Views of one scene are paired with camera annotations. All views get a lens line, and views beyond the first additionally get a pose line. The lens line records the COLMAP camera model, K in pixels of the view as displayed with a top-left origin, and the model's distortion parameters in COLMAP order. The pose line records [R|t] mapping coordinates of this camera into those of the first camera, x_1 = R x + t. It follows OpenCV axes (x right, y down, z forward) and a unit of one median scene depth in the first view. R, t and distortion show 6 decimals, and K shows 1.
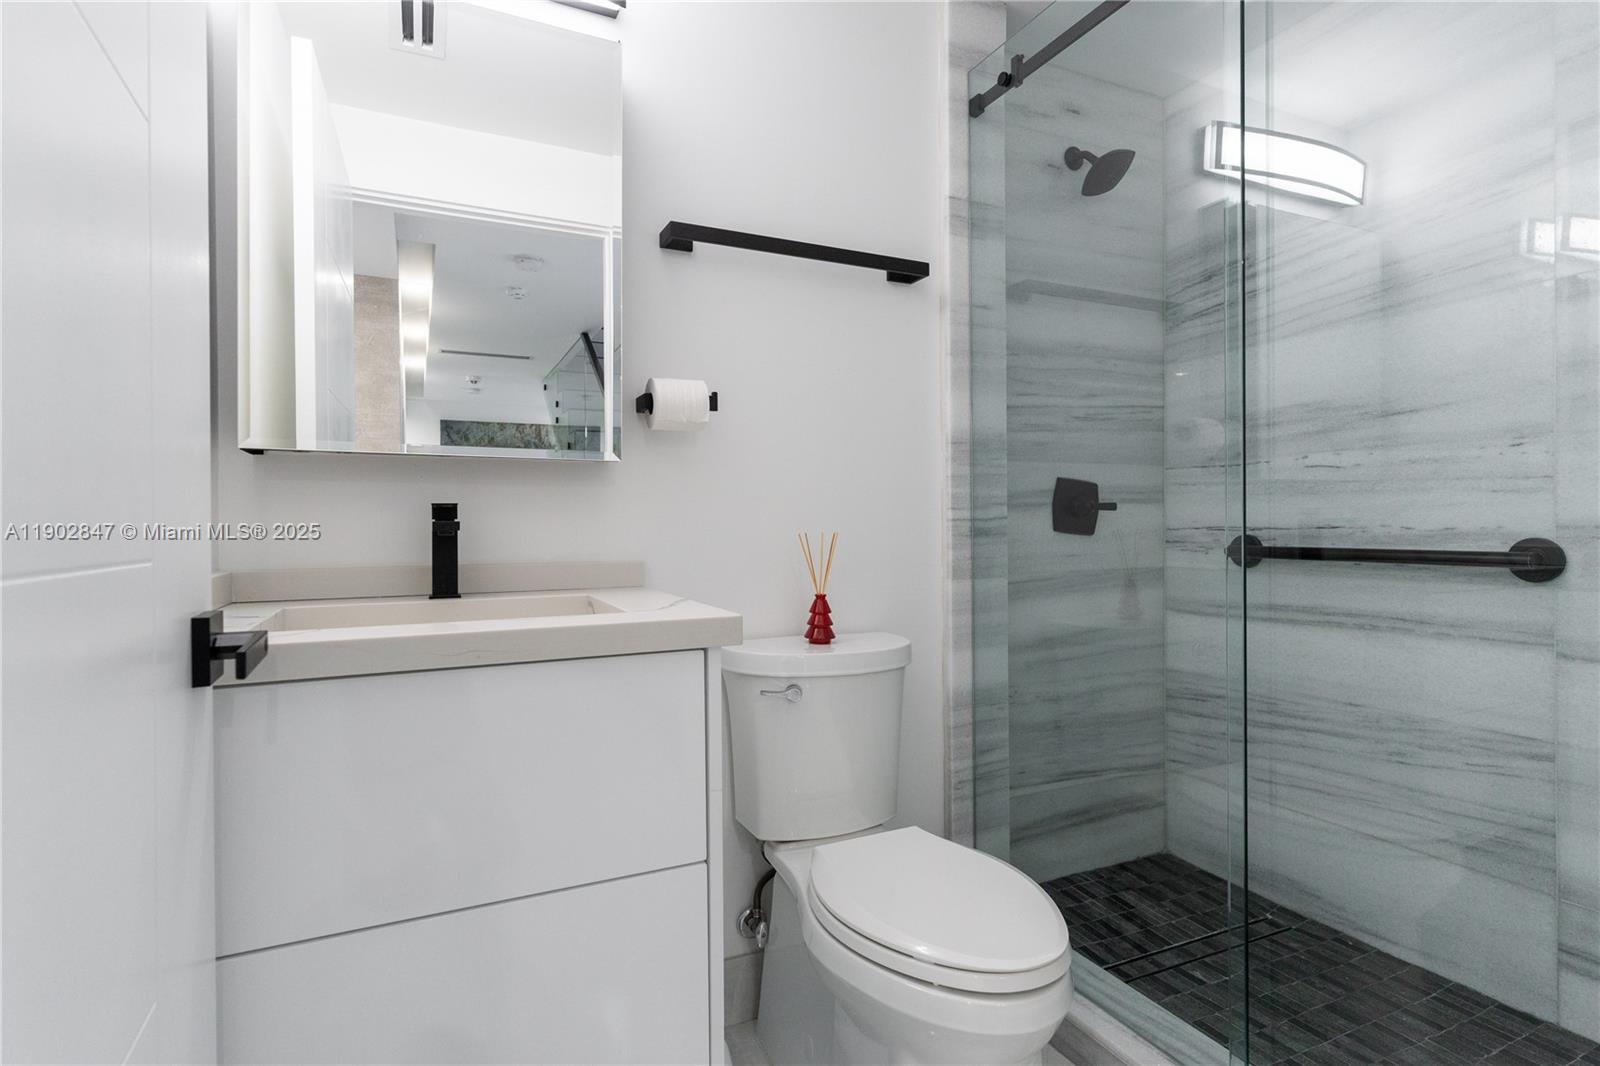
lens RADIAL K [[769.9, 0, 786.3], [0, 769.9, 531.6], [0, 0, 1]] dist [0.006700, -0.000935]
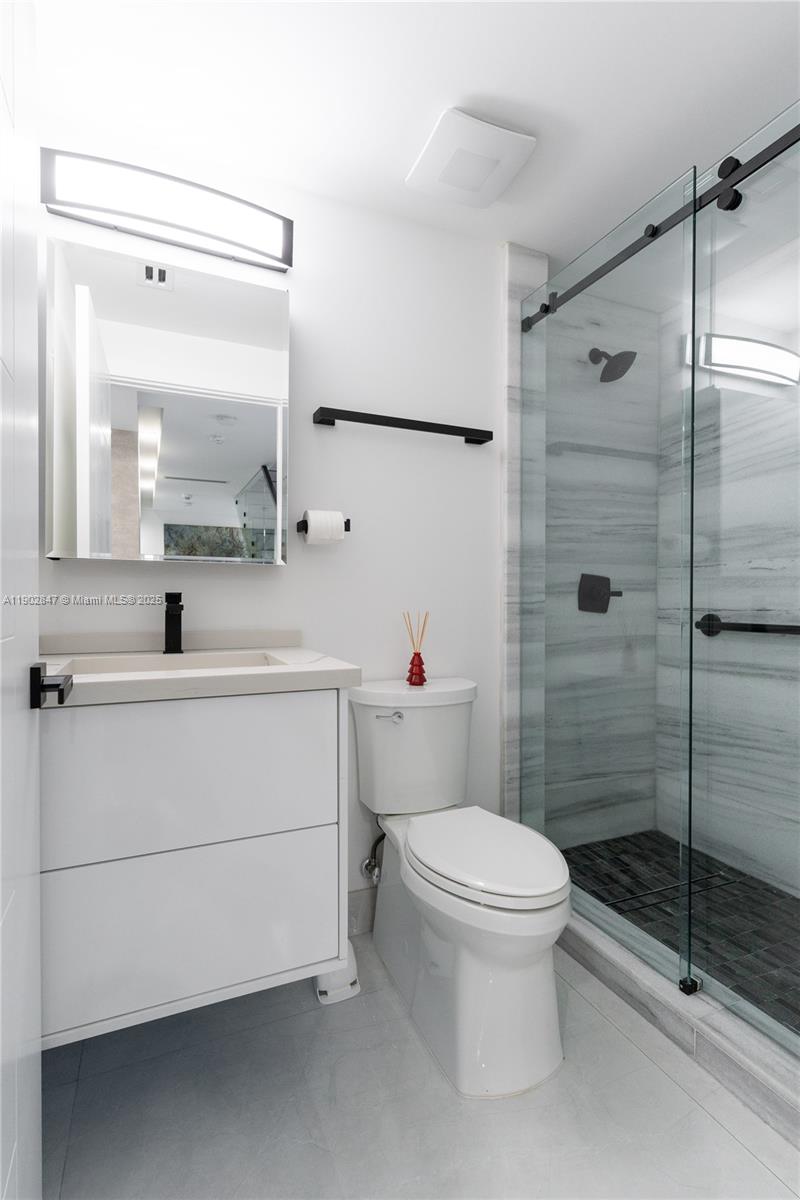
lens RADIAL K [[577.4, 0, 396.4], [0, 577.4, 597.2], [0, 0, 1]] dist [0.006700, -0.000935]
pose [[0.999537, 0.007830, -0.029397, 0.033216], [-0.007822, 0.999969, 0.000377, -0.025060], [0.029399, -0.000146, 0.999568, -0.125155]]
